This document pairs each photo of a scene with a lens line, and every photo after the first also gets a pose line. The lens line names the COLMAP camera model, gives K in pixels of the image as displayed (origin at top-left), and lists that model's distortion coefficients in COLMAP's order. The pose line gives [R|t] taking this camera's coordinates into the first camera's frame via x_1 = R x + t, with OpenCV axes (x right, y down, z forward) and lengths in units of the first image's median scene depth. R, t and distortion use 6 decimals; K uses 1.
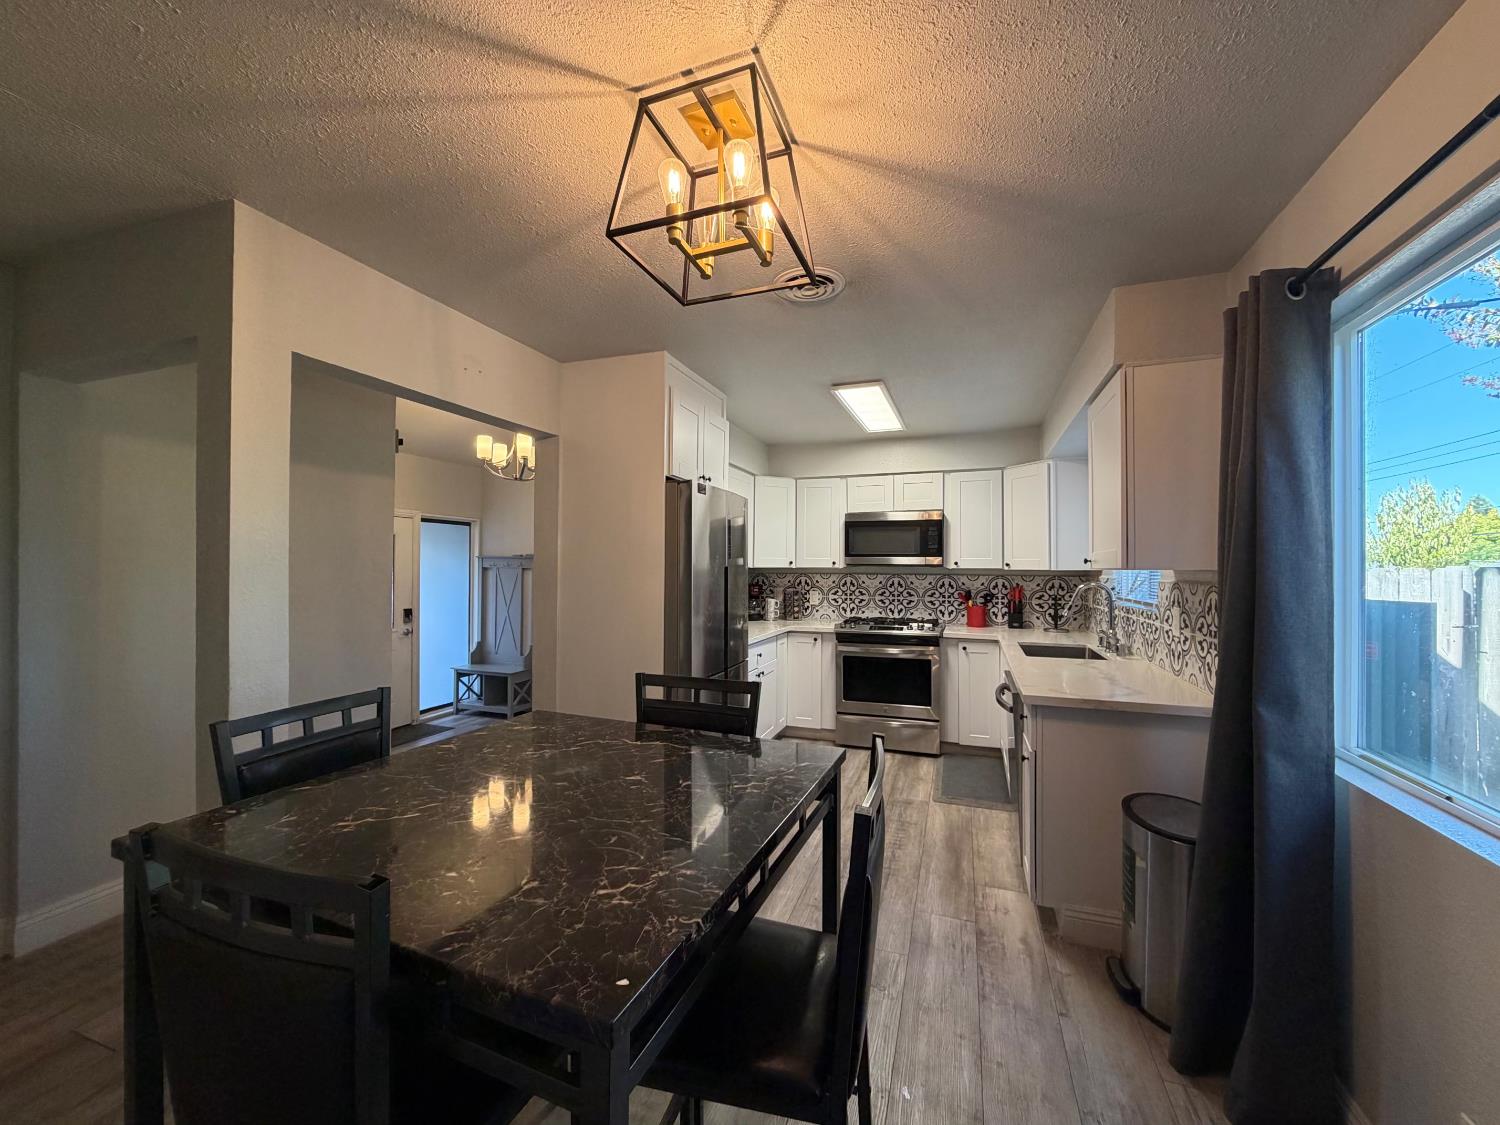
lens RADIAL K [[599.3, 0, 742.6], [0, 599.3, 563.3], [0, 0, 1]] dist [-0.001253, 0.000788]
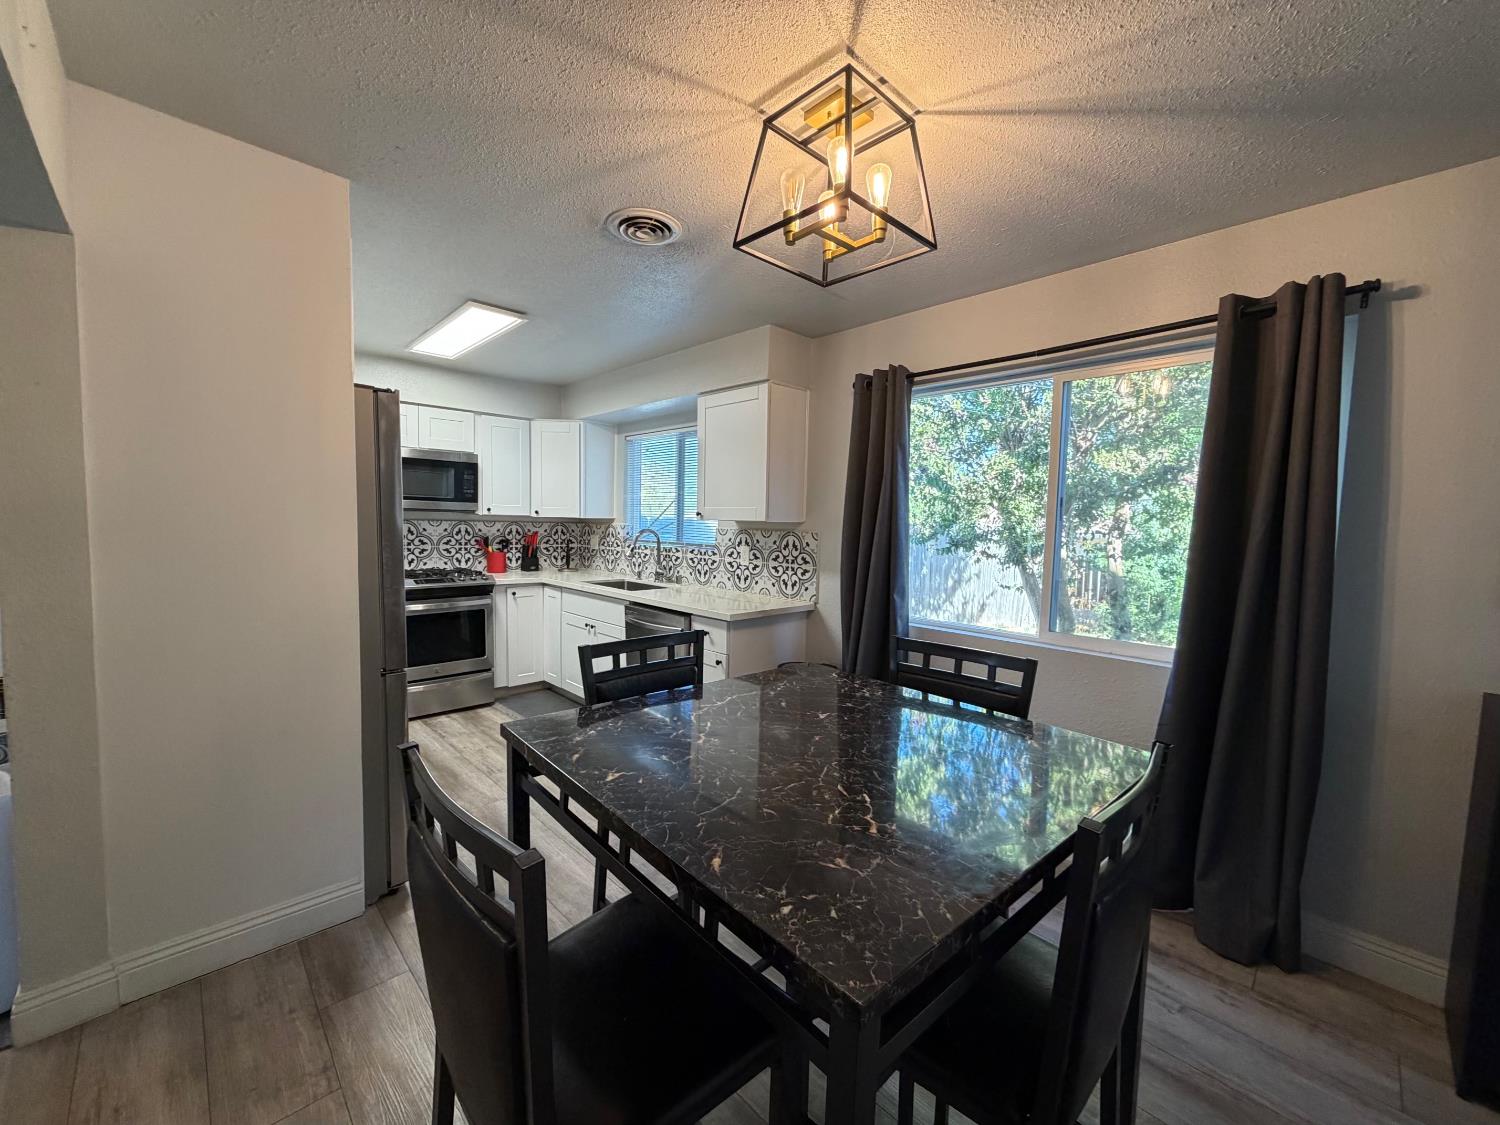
lens RADIAL K [[599.3, 0, 742.6], [0, 599.3, 563.3], [0, 0, 1]] dist [-0.001253, 0.000788]
pose [[0.441130, -0.058956, 0.895505, -0.334449], [-0.027139, 0.996507, 0.078974, -0.000948], [-0.897033, -0.059141, 0.437989, 0.183828]]
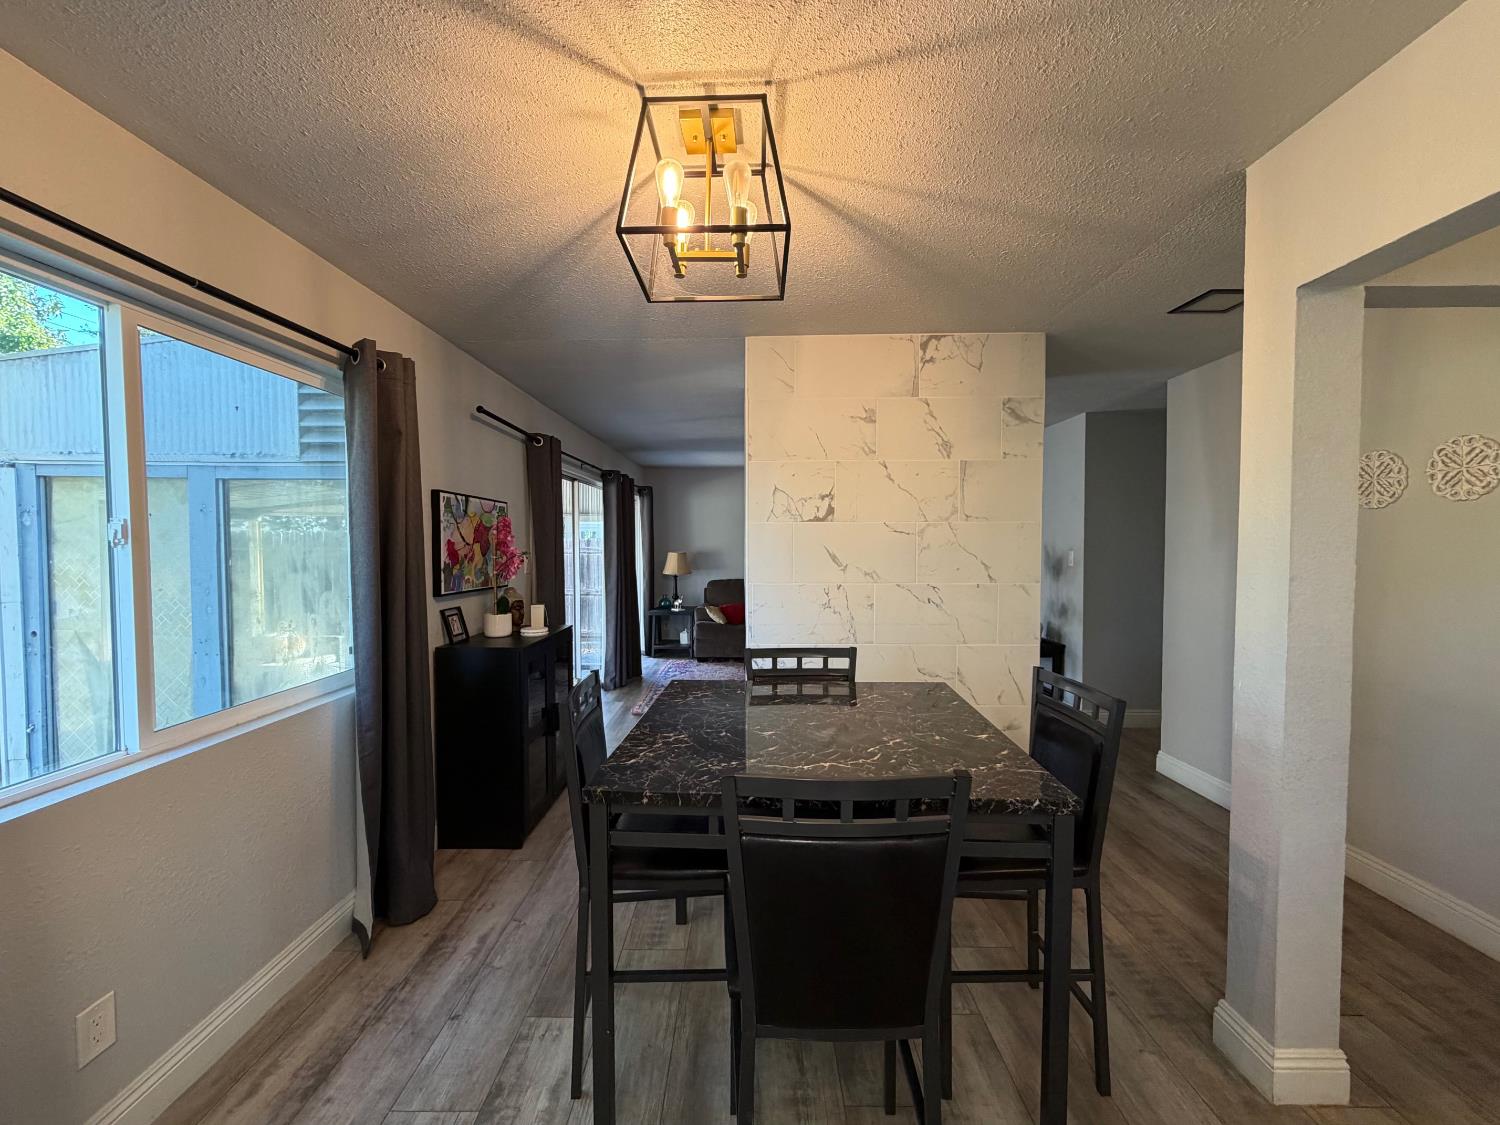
lens RADIAL K [[599.3, 0, 742.6], [0, 599.3, 563.3], [0, 0, 1]] dist [-0.001253, 0.000788]
pose [[-0.942876, 0.008713, -0.333029, 0.075821], [0.000980, 0.999726, 0.023382, -0.005070], [0.333141, 0.021720, -0.942627, 0.587825]]
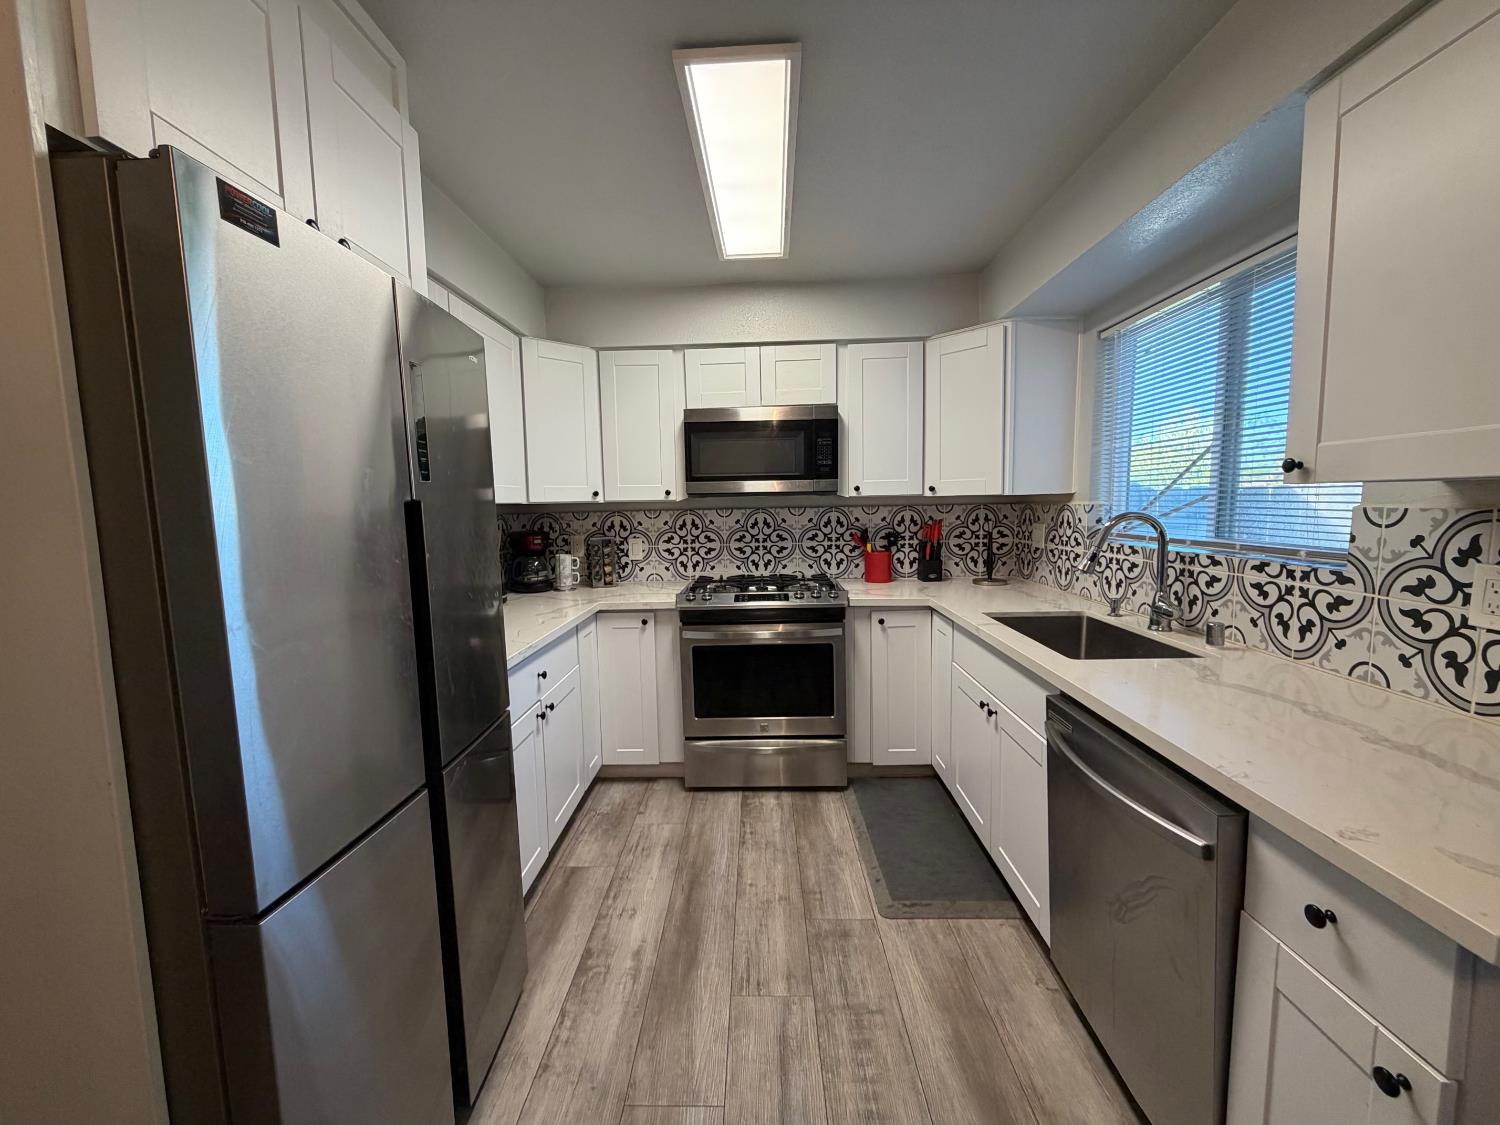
lens RADIAL K [[599.3, 0, 742.6], [0, 599.3, 563.3], [0, 0, 1]] dist [-0.001253, 0.000788]
pose [[0.948316, -0.057834, 0.312014, 0.031058], [0.024090, 0.993535, 0.110941, 0.005395], [-0.316413, -0.097691, 0.943578, 0.405635]]
